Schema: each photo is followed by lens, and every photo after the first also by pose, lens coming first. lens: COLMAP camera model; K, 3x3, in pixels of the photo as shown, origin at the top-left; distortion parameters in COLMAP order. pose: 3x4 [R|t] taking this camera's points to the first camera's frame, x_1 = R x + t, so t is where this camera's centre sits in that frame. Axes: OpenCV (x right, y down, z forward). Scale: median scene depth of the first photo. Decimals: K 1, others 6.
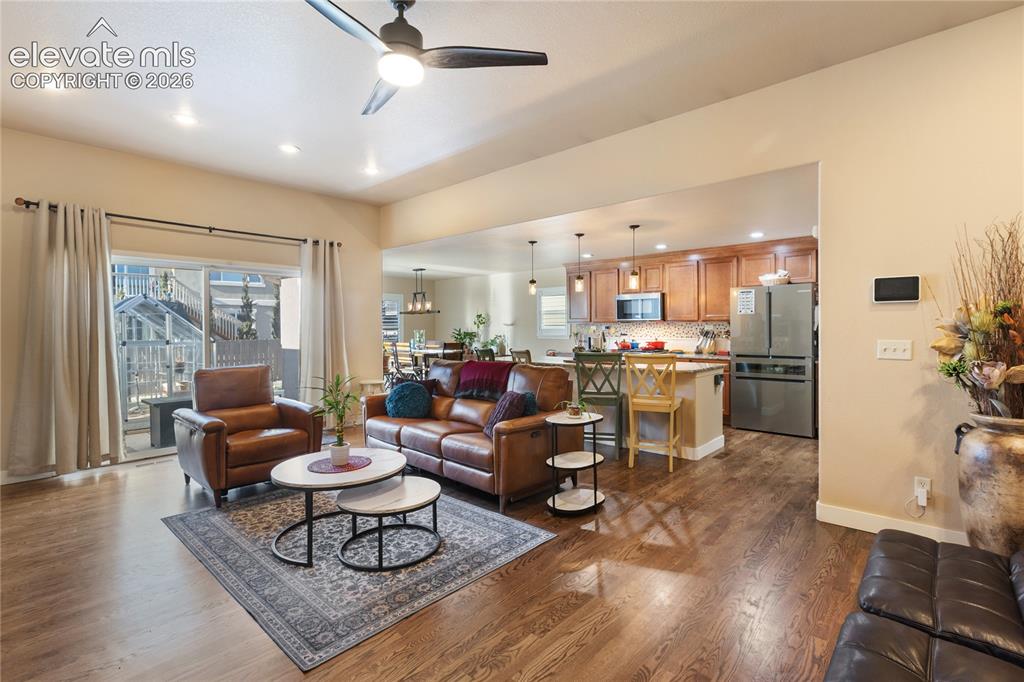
lens RADIAL K [[474.4, 0, 548.0], [0, 474.4, 339.8], [0, 0, 1]] dist [0.002137, -0.000022]
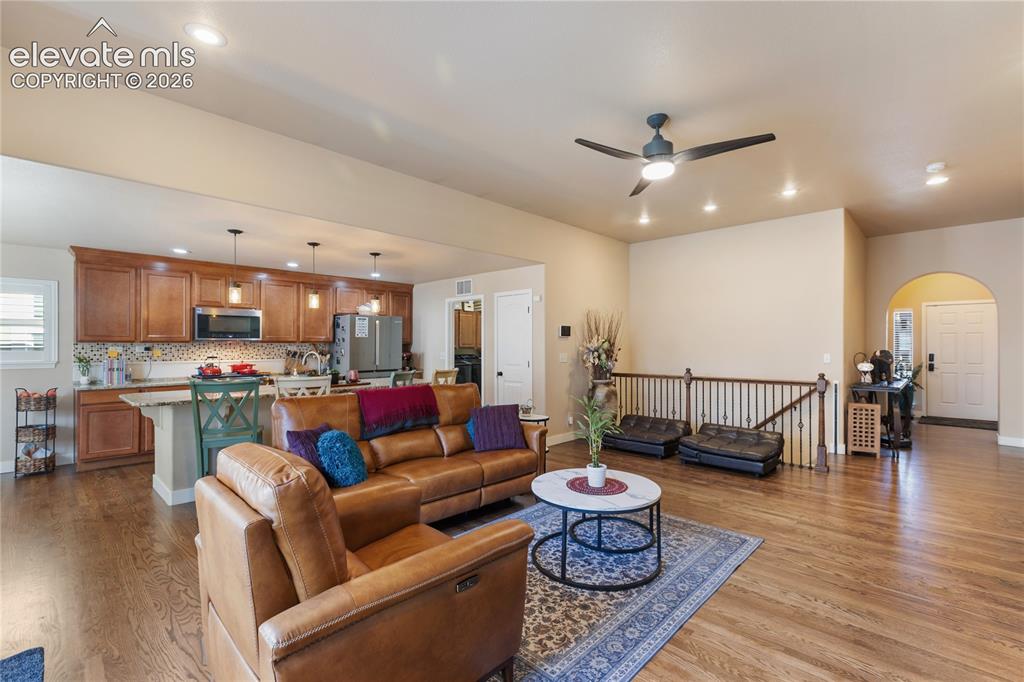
lens RADIAL K [[448.8, 0, 510.2], [0, 448.8, 341.4], [0, 0, 1]] dist [0.005082, -0.002915]
pose [[0.071488, 0.020068, 0.997240, -1.291239], [0.028991, 0.999333, -0.022188, -0.016434], [-0.997020, 0.030497, 0.070858, 1.026626]]
